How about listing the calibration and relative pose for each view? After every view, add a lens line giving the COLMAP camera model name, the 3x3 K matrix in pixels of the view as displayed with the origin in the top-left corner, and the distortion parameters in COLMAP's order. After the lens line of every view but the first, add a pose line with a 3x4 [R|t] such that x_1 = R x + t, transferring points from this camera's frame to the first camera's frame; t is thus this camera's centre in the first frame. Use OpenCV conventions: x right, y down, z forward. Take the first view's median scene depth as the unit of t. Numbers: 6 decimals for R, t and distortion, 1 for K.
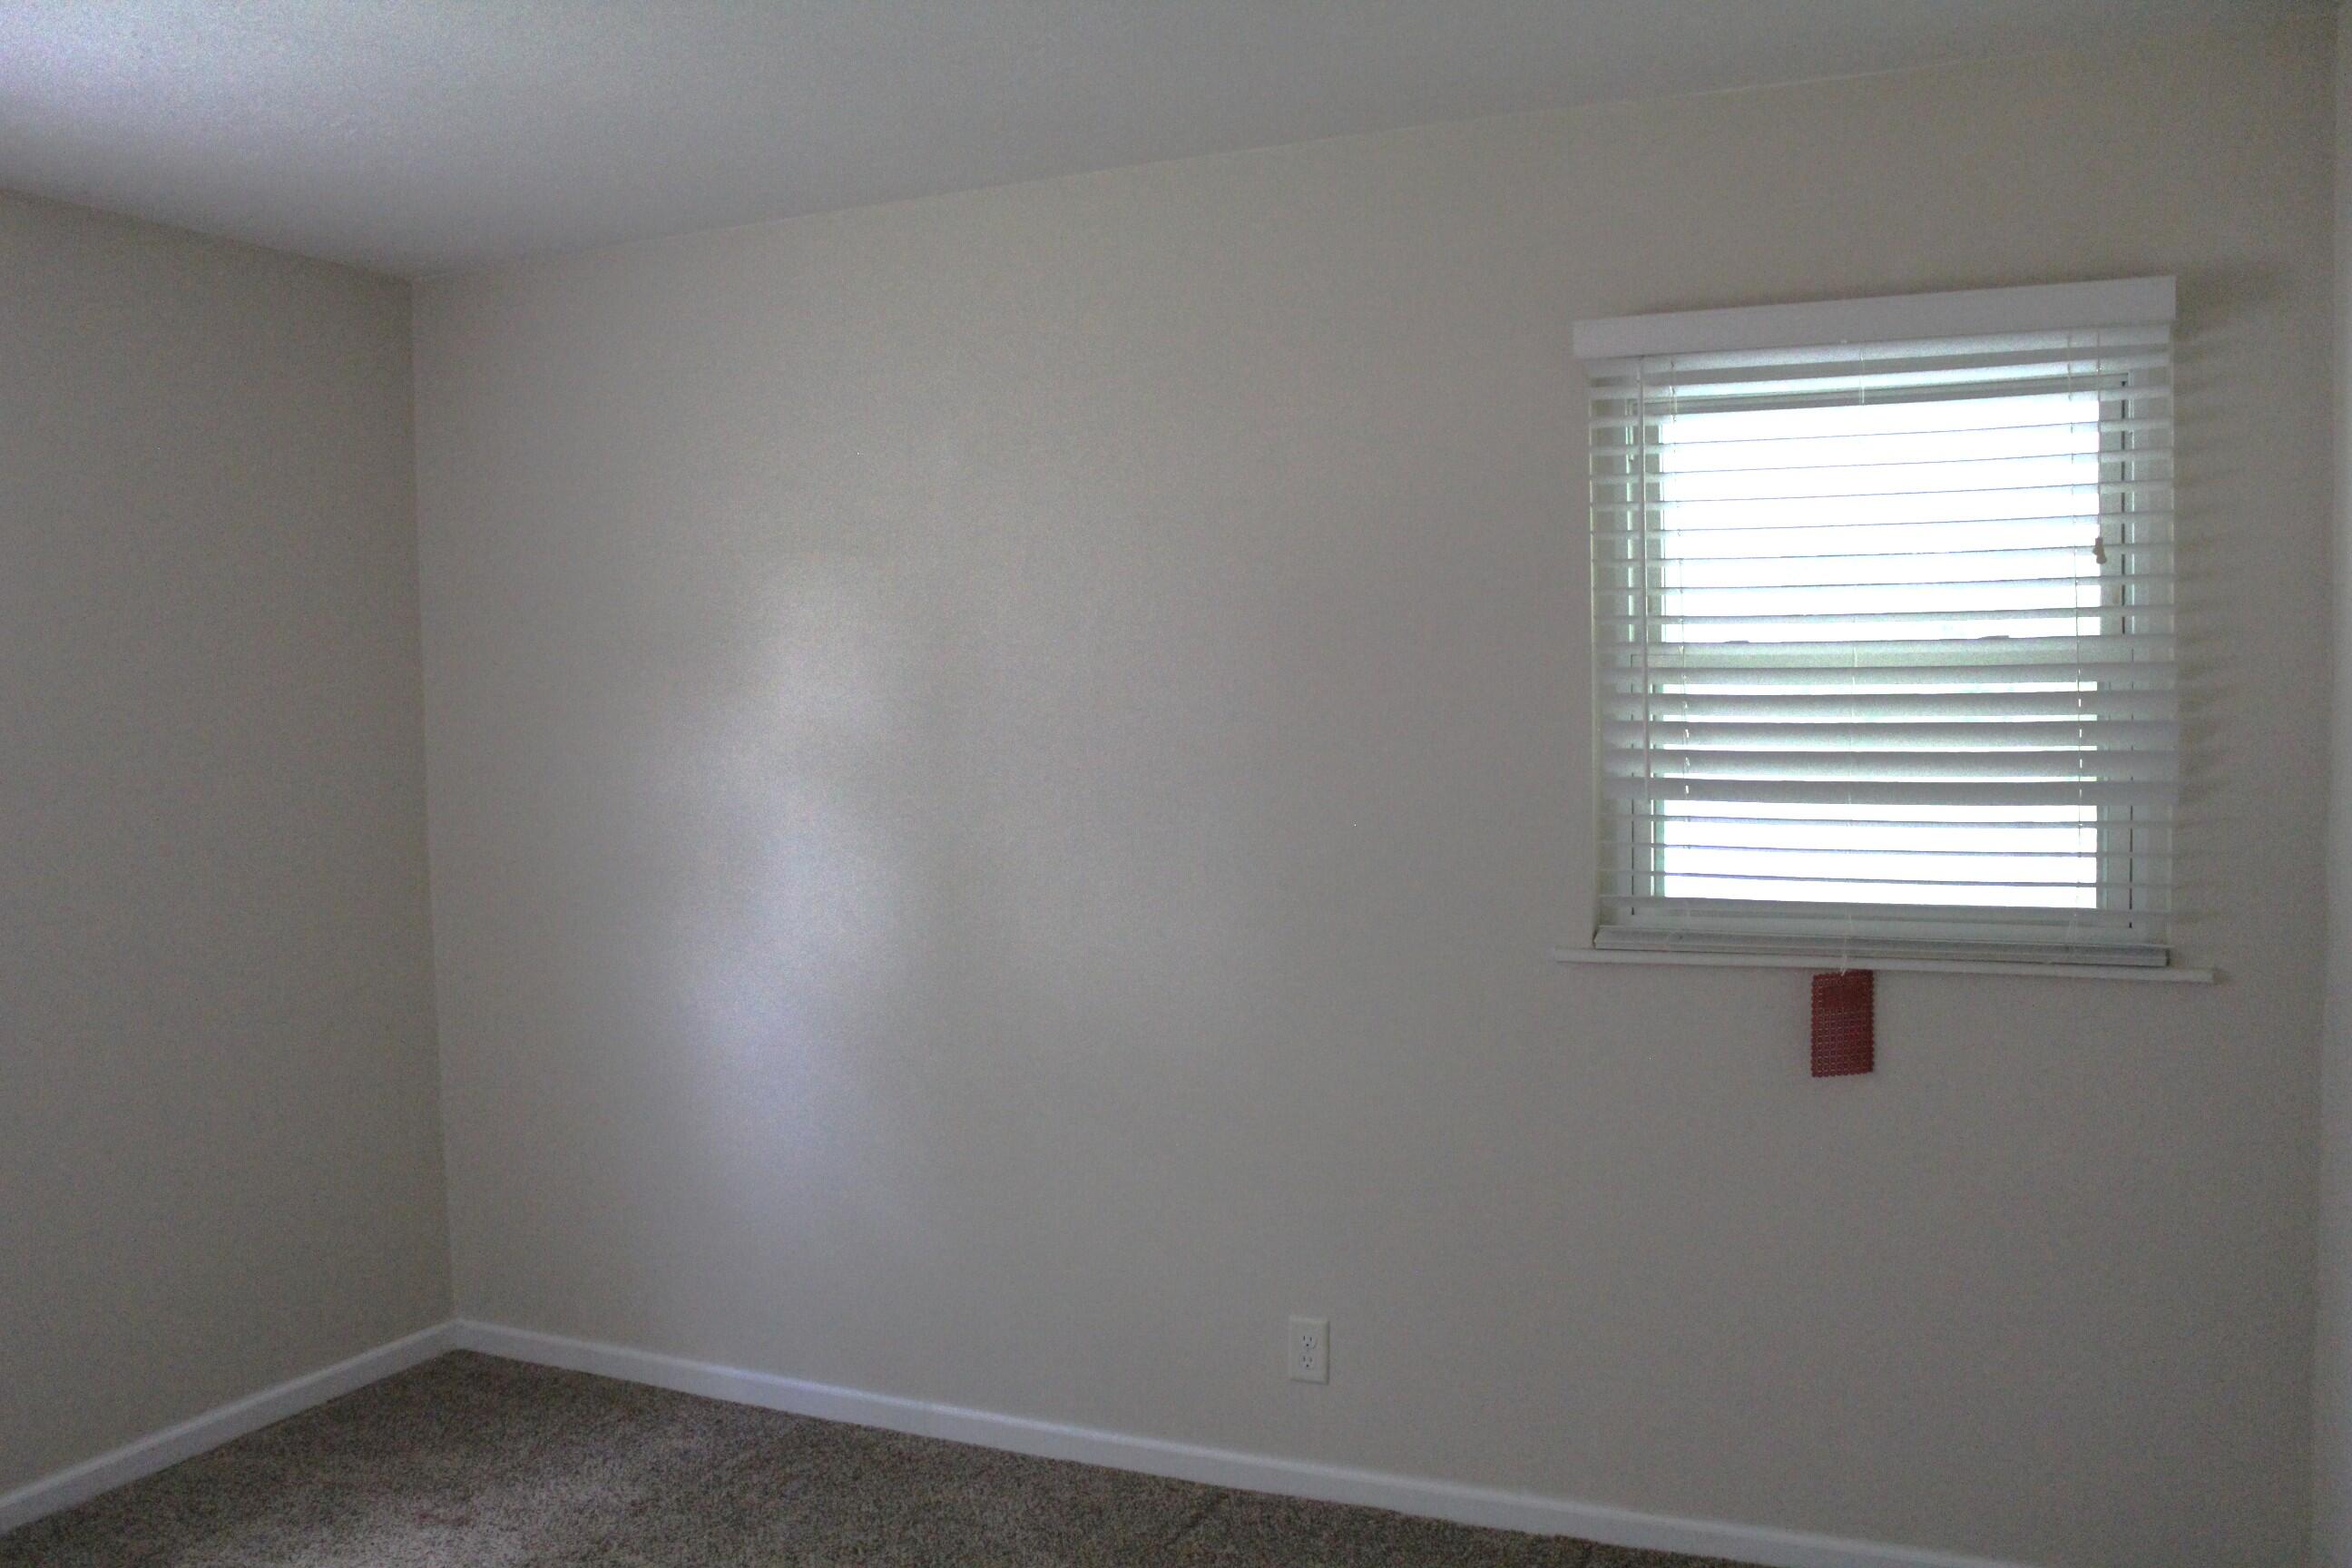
lens RADIAL K [[1979.4, 0, 1167.4], [0, 1979.4, 789.1], [0, 0, 1]] dist [-0.156585, 0.138546]
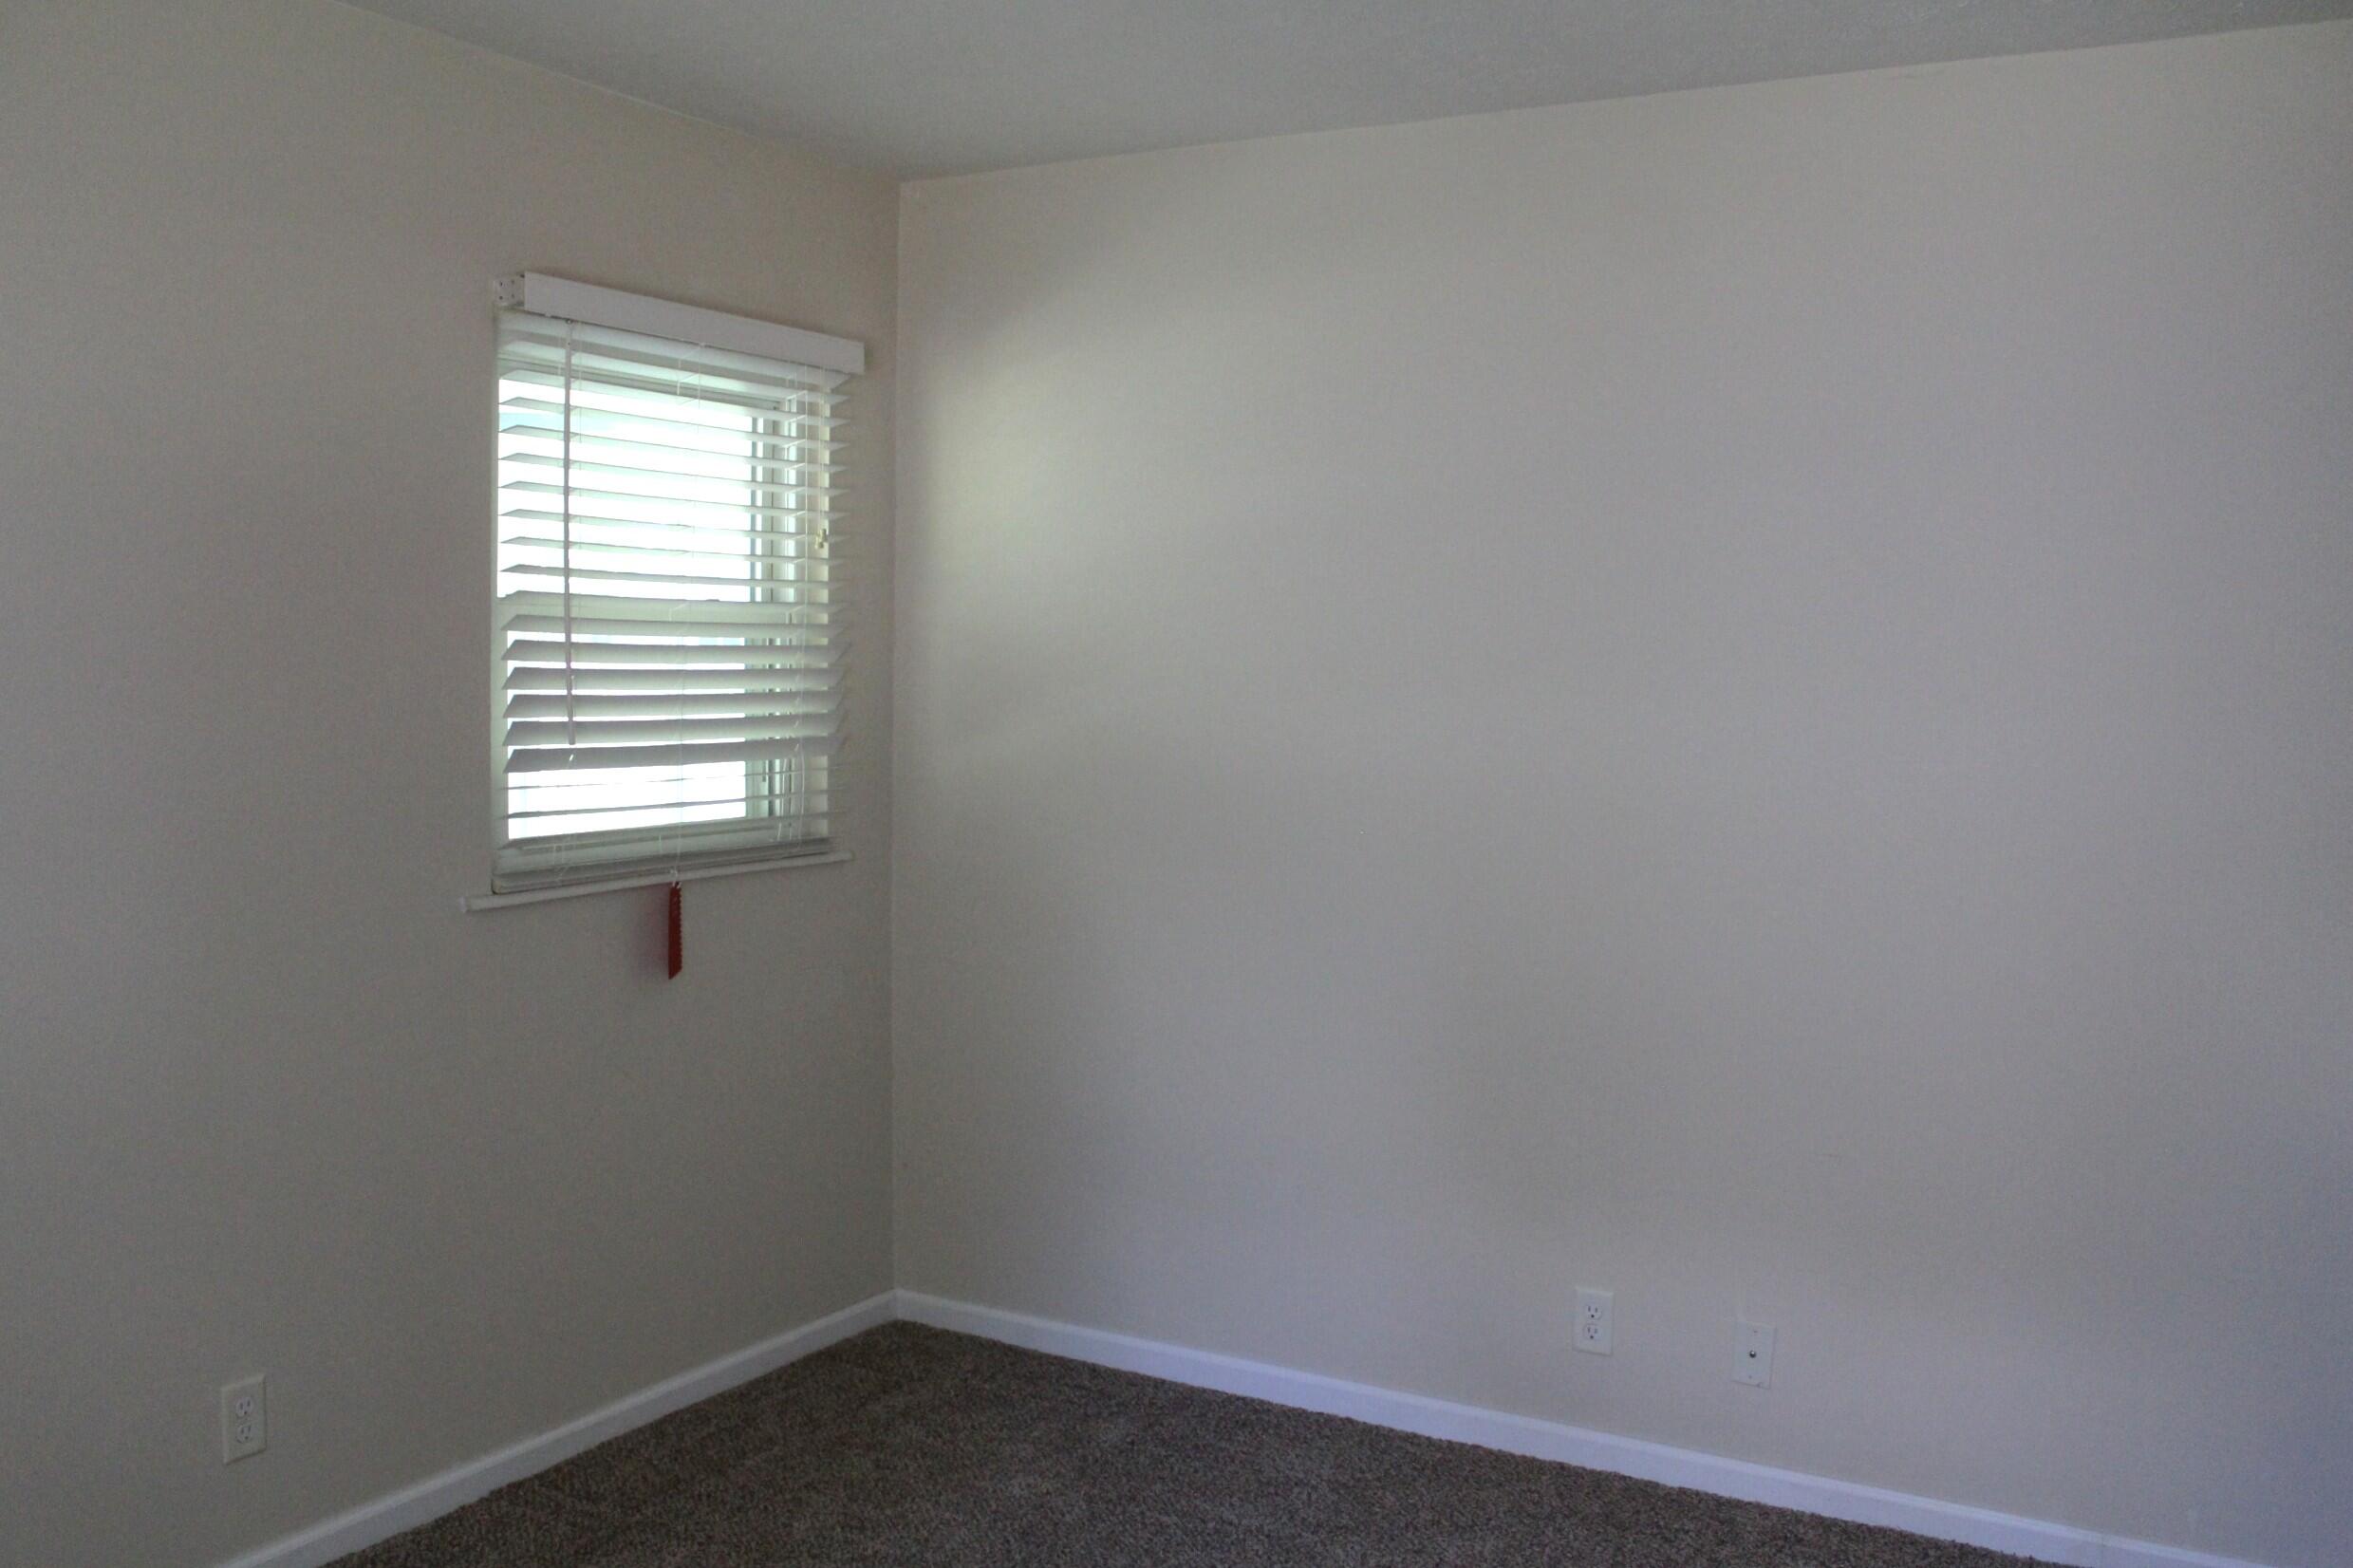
lens RADIAL K [[1980.2, 0, 1167.9], [0, 1980.2, 789.1], [0, 0, 1]] dist [-0.156585, 0.138546]
pose [[0.099996, -0.057542, 0.993323, -0.771067], [0.023794, 0.998179, 0.055428, -0.020610], [-0.994703, 0.018093, 0.101183, 0.582432]]
